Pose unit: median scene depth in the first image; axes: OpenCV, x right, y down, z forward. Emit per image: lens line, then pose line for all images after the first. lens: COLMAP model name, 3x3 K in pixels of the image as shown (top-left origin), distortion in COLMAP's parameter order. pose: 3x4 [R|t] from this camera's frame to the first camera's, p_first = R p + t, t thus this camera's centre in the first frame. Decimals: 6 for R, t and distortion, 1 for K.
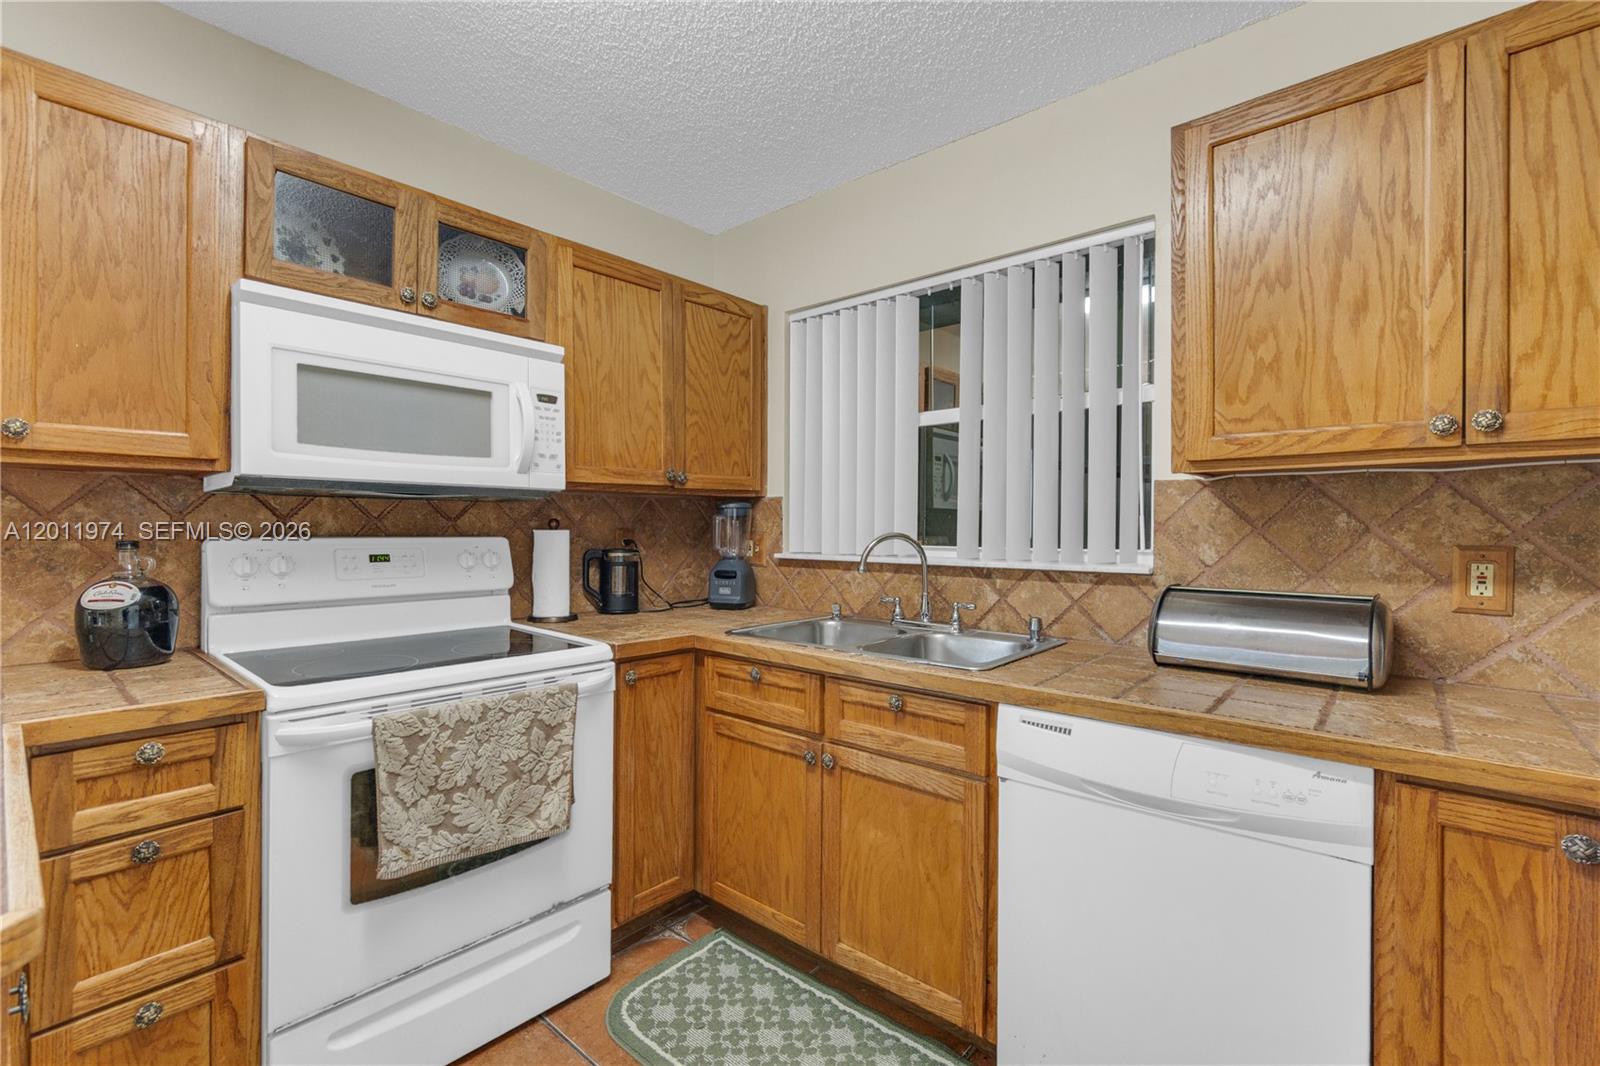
lens RADIAL K [[697.6, 0, 776.8], [0, 697.6, 517.0], [0, 0, 1]] dist [-0.006397, 0.001754]
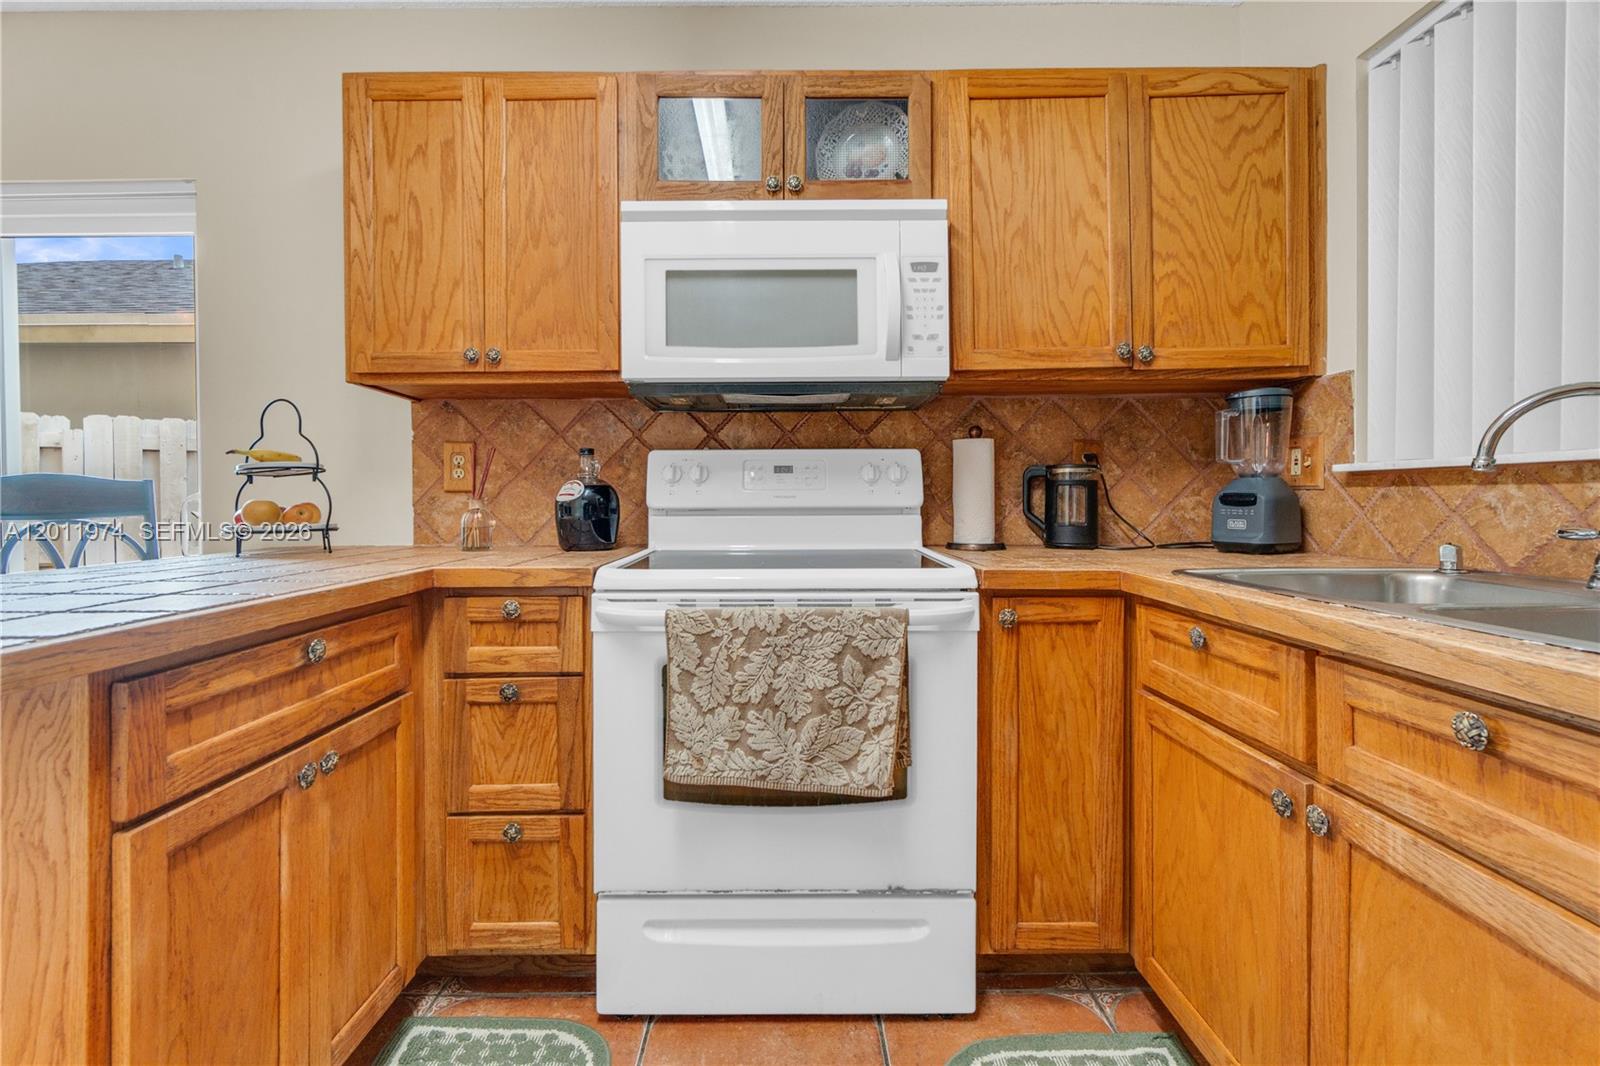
lens RADIAL K [[697.6, 0, 786.0], [0, 697.6, 496.4], [0, 0, 1]] dist [-0.006397, 0.001754]
pose [[0.675913, -0.008584, -0.736931, 0.180230], [0.018144, 0.999823, 0.004995, 0.103587], [0.736758, -0.016747, 0.675949, 0.371011]]
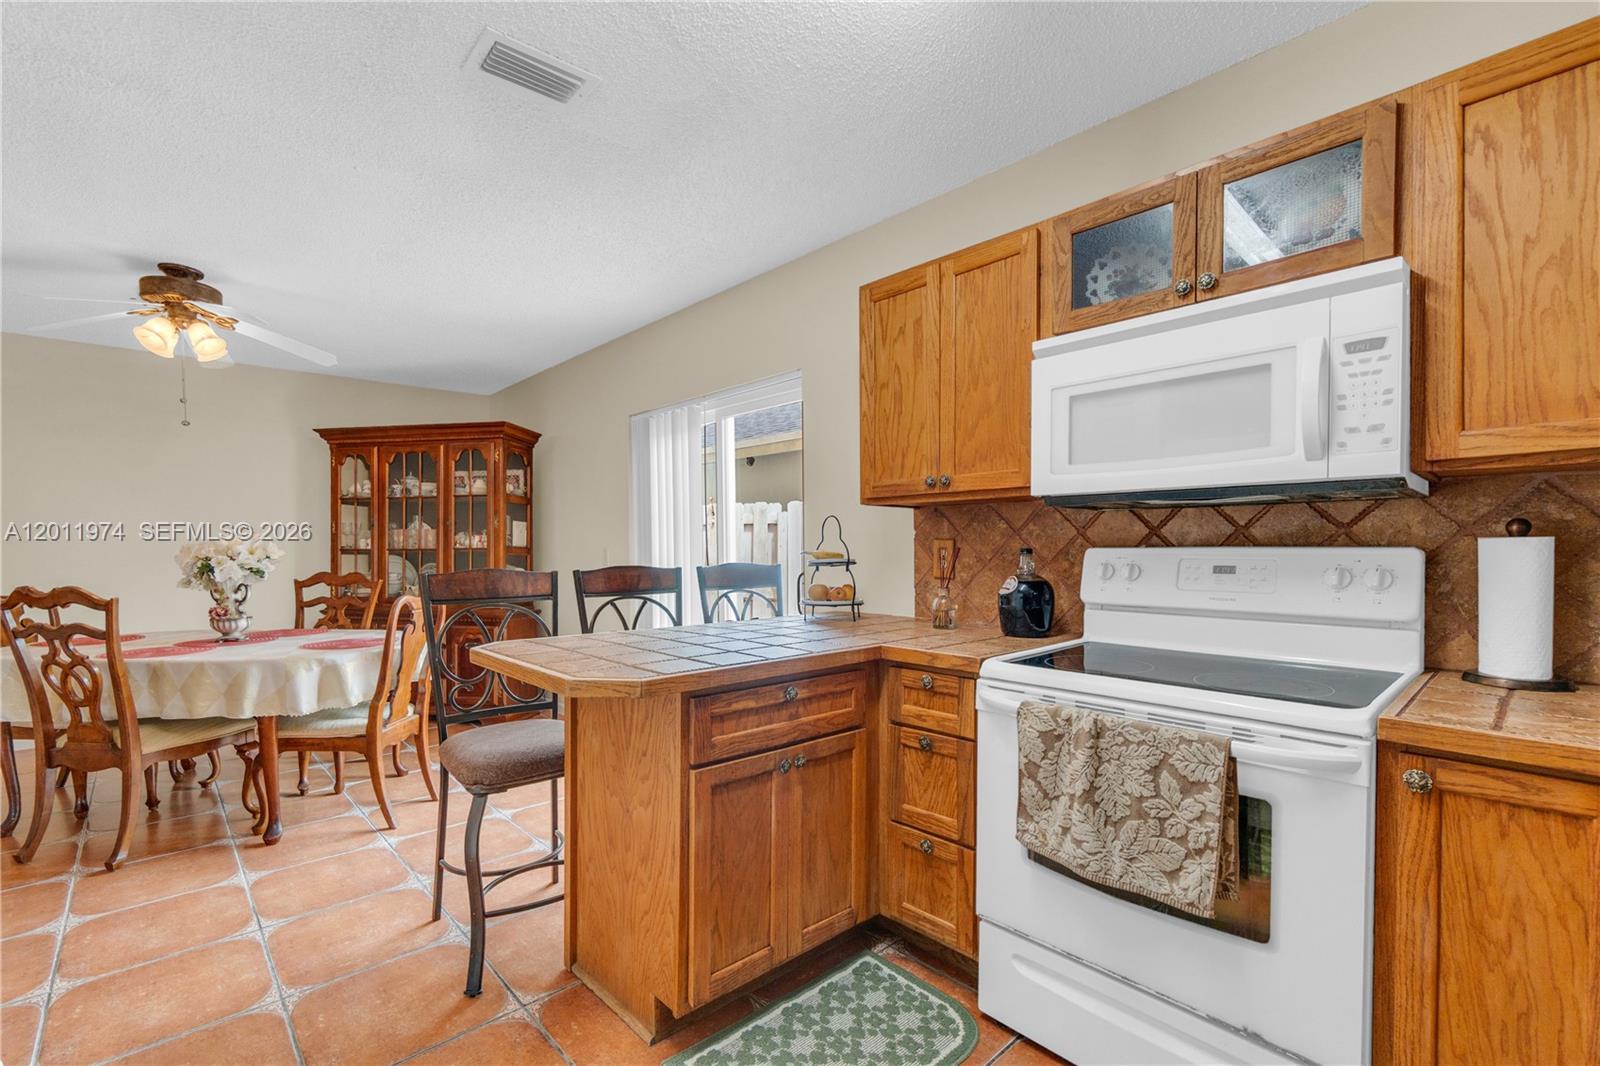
lens RADIAL K [[697.6, 0, 781.6], [0, 697.6, 552.1], [0, 0, 1]] dist [-0.006397, 0.001754]
pose [[-0.097035, 0.005246, -0.995267, 0.464043], [0.017050, 0.999848, 0.003608, 0.024901], [0.995135, -0.016619, -0.097109, 0.557289]]
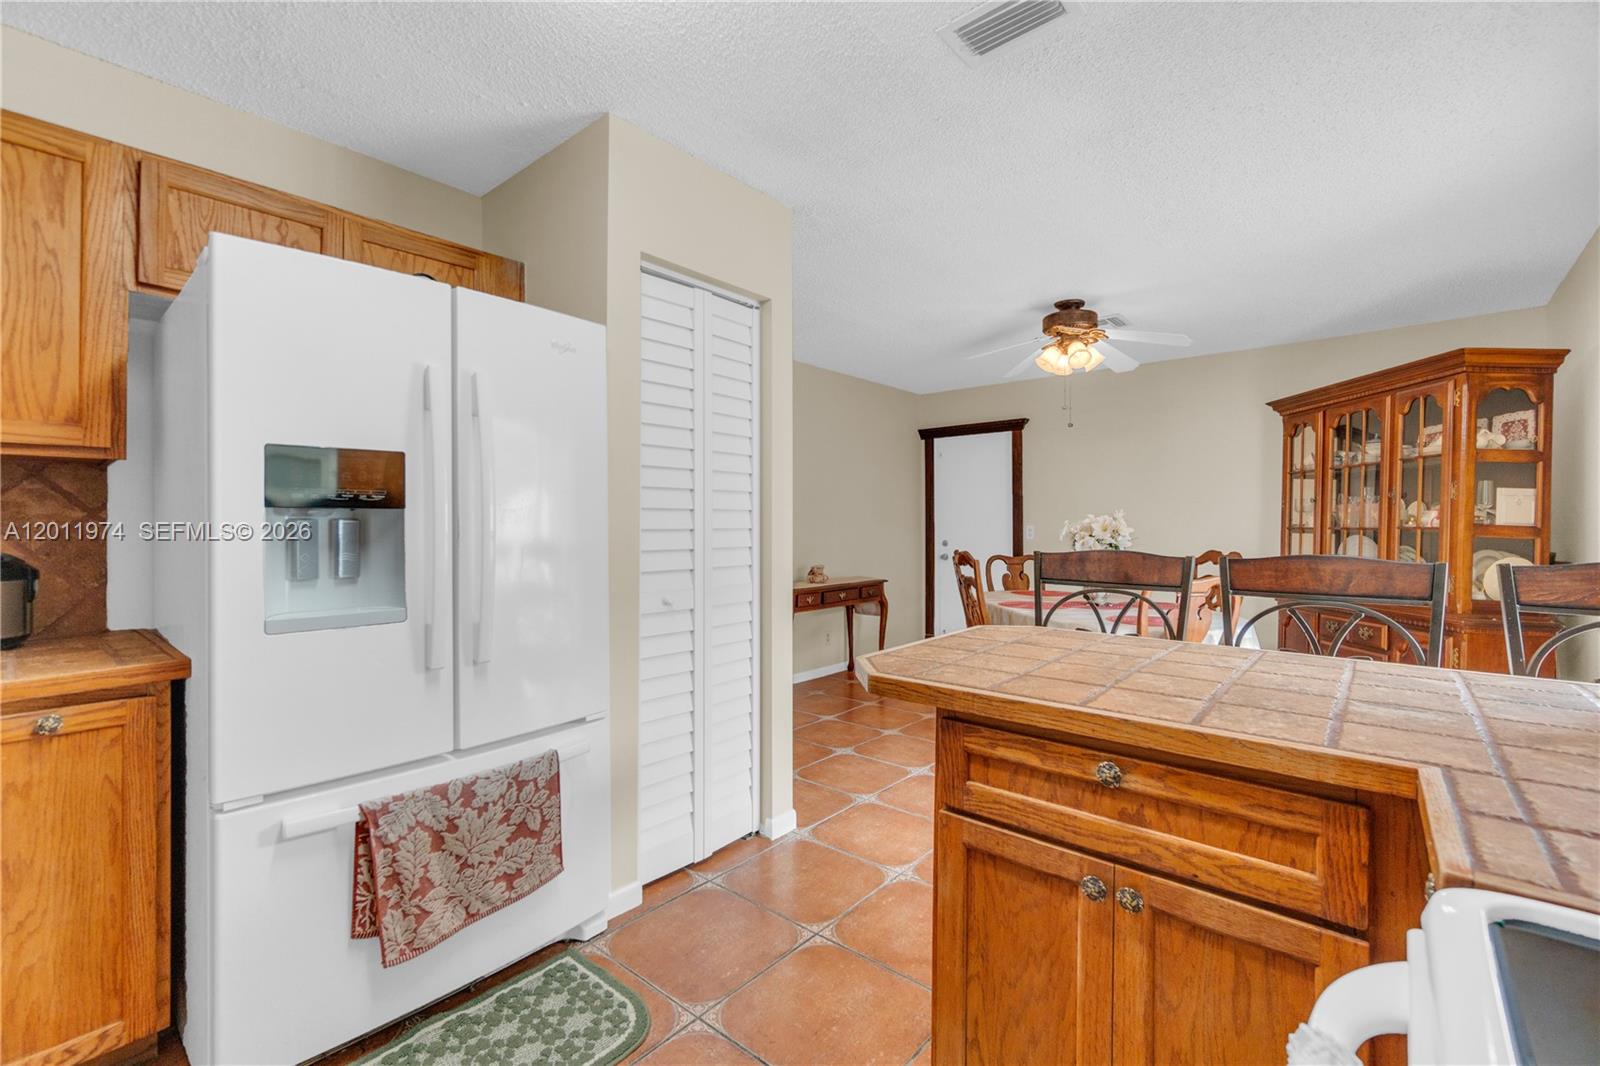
lens RADIAL K [[697.6, 0, 824.0], [0, 697.6, 524.9], [0, 0, 1]] dist [-0.006397, 0.001754]
pose [[-0.998953, -0.005845, -0.045376, -0.249598], [-0.005243, 0.999897, -0.013383, 0.030279], [0.045449, -0.013131, -0.998880, 1.041295]]
